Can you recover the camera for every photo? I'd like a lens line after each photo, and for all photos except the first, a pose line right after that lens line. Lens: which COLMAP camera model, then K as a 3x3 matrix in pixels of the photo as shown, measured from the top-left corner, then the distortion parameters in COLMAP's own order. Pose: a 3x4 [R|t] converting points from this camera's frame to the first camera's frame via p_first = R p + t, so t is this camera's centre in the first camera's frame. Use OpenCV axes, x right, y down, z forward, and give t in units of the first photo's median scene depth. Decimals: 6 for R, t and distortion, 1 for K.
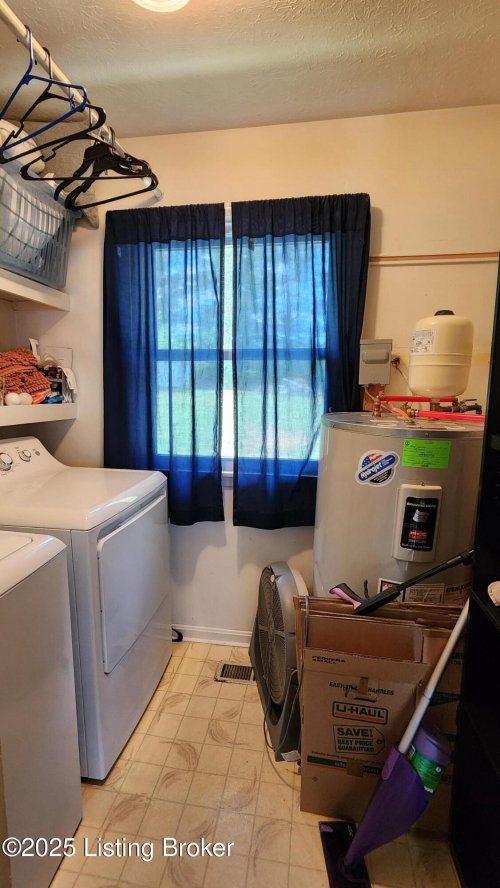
lens RADIAL K [[404.8, 0, 249.4], [0, 404.8, 443.2], [0, 0, 1]] dist [0.000004, 0.001077]
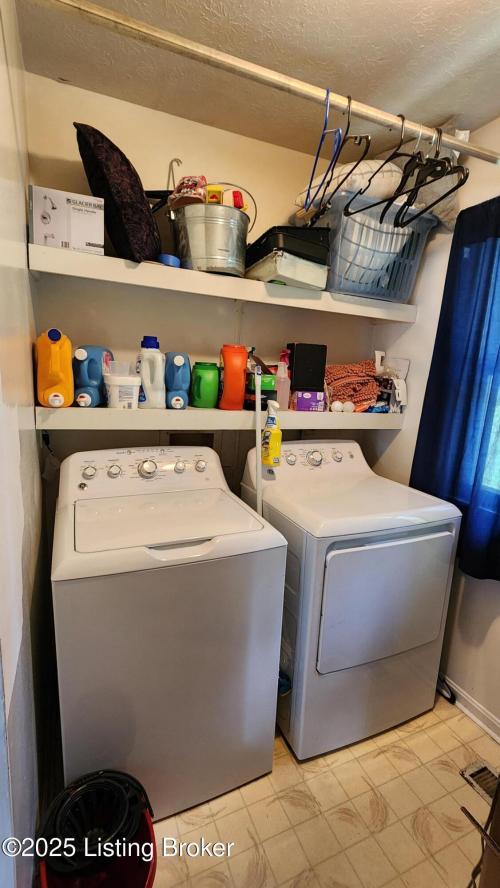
lens RADIAL K [[404.8, 0, 252.4], [0, 404.8, 445.8], [0, 0, 1]] dist [0.000004, 0.001077]
pose [[0.553330, 0.175720, -0.814216, 0.227774], [-0.163754, 0.981368, 0.100509, -0.071128], [0.816707, 0.077716, 0.571795, 0.142674]]
